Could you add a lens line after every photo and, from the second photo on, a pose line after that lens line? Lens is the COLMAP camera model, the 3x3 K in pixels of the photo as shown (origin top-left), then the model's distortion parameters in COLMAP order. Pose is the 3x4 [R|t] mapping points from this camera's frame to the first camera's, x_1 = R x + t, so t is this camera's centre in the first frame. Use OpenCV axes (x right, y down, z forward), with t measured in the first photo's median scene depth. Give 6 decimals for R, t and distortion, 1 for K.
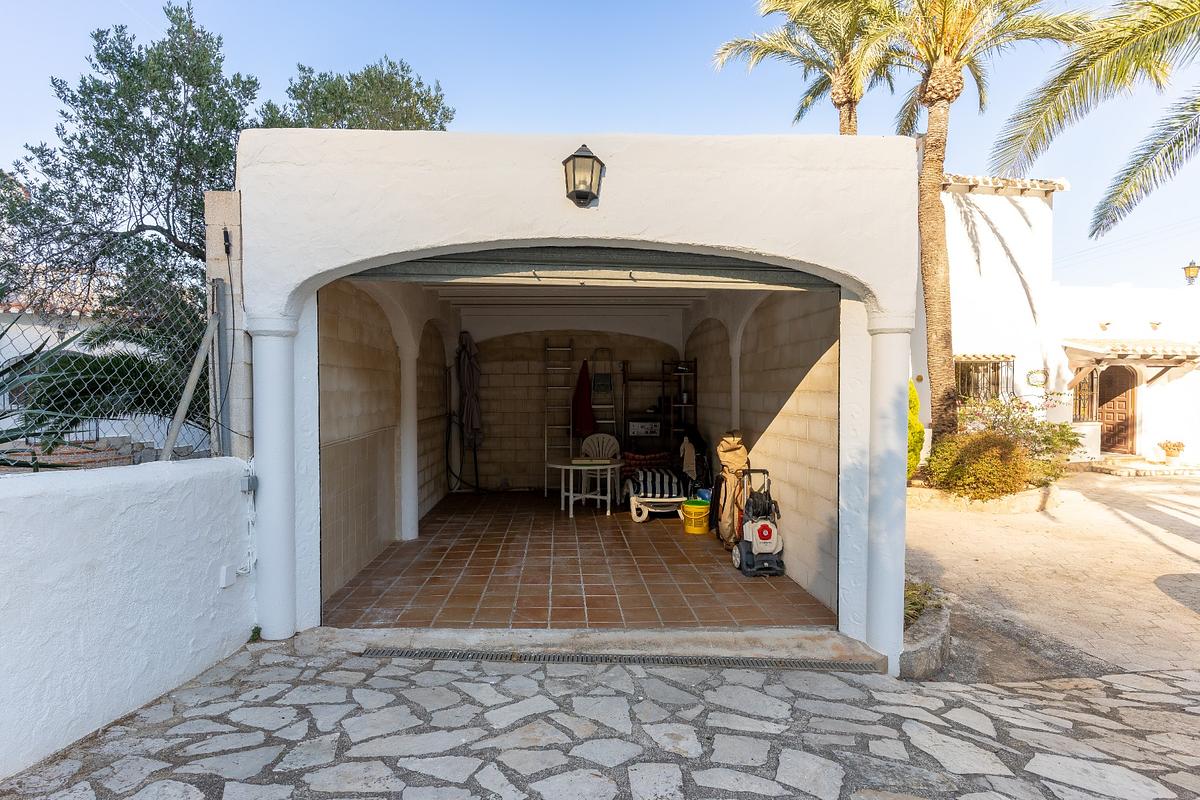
lens RADIAL K [[572.8, 0, 600.0], [0, 572.8, 400.6], [0, 0, 1]] dist [0.001284, -0.000994]
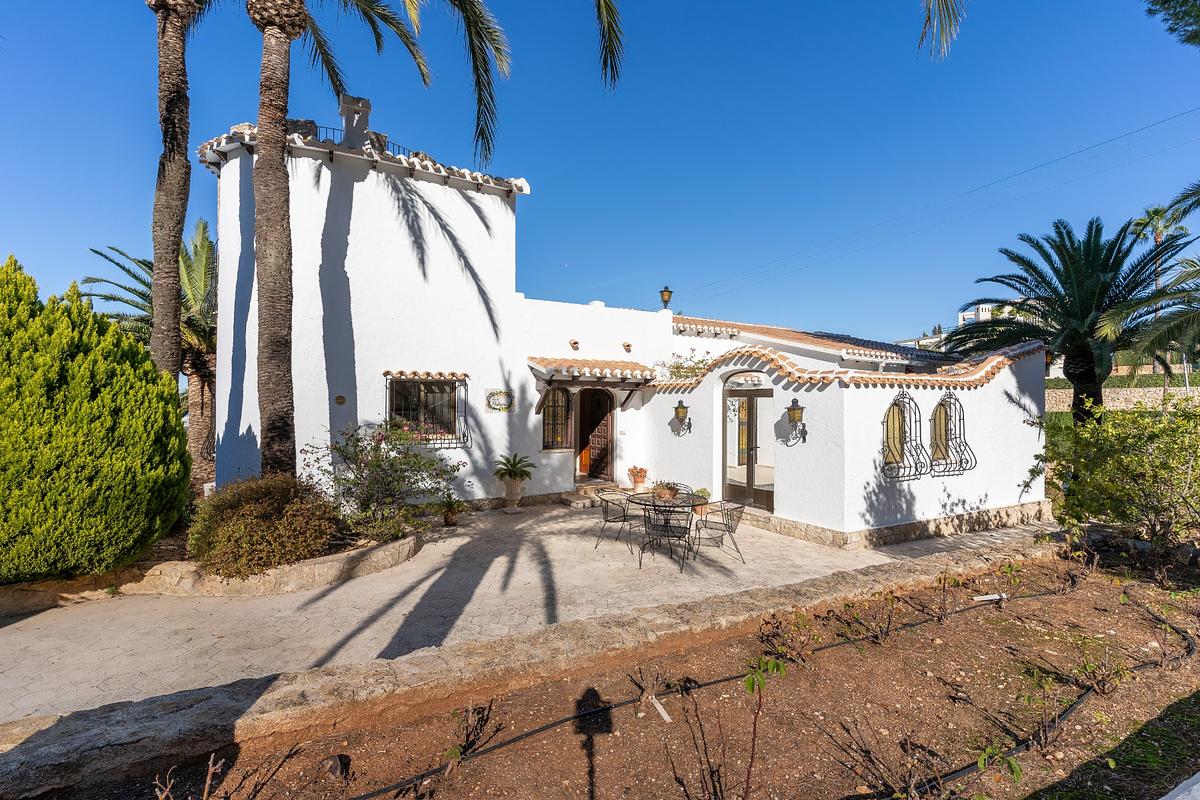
lens RADIAL K [[572.8, 0, 600.1], [0, 572.8, 403.1], [0, 0, 1]] dist [0.001284, -0.000994]
pose [[0.921490, 0.009290, 0.388290, 0.571902], [0.001538, 0.999619, -0.027566, -0.011087], [-0.388398, 0.025999, 0.921125, 0.131040]]
